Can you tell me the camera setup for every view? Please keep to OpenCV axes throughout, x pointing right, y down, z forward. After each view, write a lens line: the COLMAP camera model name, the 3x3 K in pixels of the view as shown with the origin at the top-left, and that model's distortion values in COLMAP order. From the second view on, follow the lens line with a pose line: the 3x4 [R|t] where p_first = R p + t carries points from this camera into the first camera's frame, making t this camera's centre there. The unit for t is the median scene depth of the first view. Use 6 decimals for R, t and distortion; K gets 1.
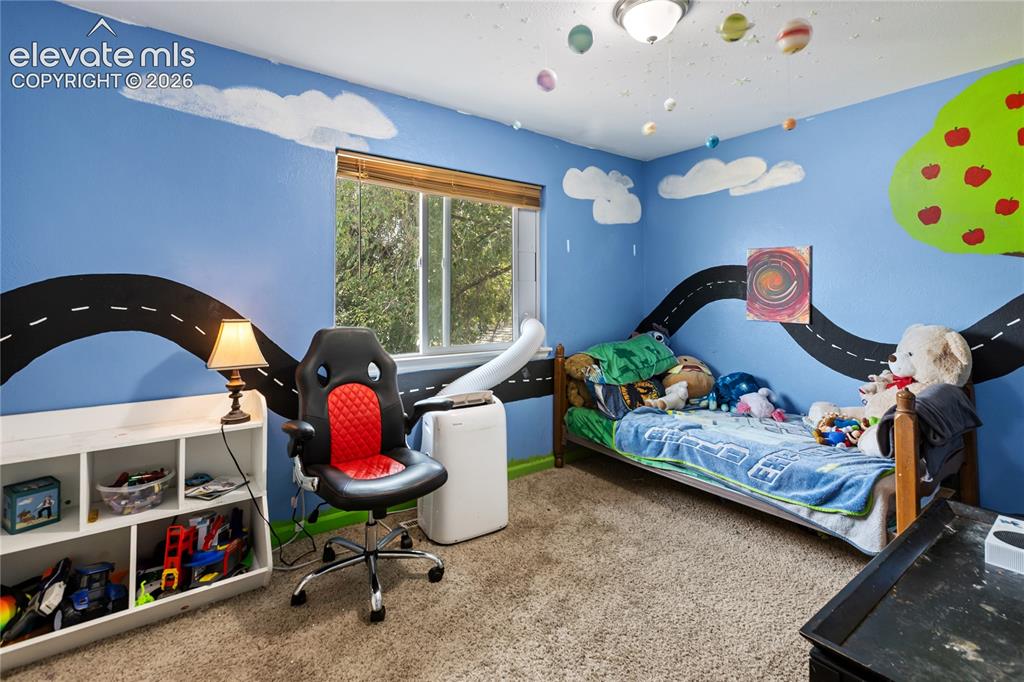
lens RADIAL K [[477.8, 0, 509.1], [0, 477.8, 294.5], [0, 0, 1]] dist [0.000888, 0.000112]
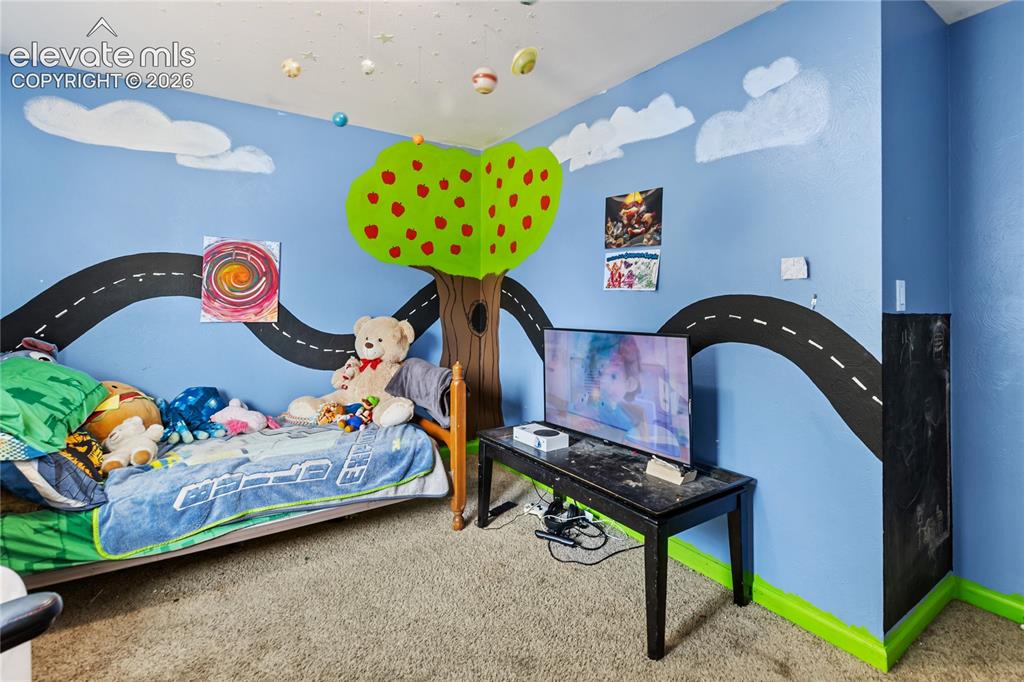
lens RADIAL K [[477.8, 0, 509.1], [0, 477.8, 294.5], [0, 0, 1]] dist [0.000888, 0.000112]
pose [[0.050670, 0.002227, 0.998713, -0.350885], [-0.010861, 0.999940, -0.001679, 0.001782], [-0.998656, -0.010762, 0.050691, 0.515535]]
